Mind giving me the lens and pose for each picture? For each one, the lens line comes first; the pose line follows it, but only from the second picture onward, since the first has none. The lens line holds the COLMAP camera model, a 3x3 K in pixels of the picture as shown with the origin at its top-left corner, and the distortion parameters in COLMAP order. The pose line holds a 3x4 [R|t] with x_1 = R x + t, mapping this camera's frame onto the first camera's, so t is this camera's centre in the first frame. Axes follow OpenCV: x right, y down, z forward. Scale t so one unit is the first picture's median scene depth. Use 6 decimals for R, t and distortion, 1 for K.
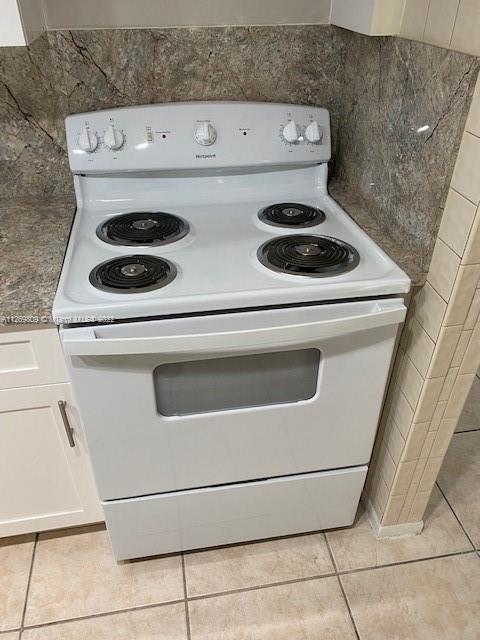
lens RADIAL K [[488.5, 0, 240.0], [0, 488.5, 320.0], [0, 0, 1]] dist [0.066990, -0.082512]
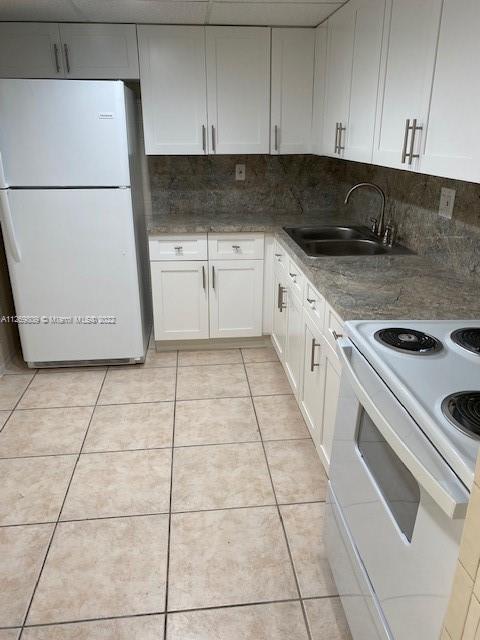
lens RADIAL K [[488.5, 0, 240.0], [0, 488.5, 320.0], [0, 0, 1]] dist [0.066990, -0.082512]
pose [[-0.067255, 0.360197, -0.930449, 0.822906], [-0.584868, 0.741299, 0.329249, -0.251891], [0.808335, 0.566333, 0.160812, 0.341011]]
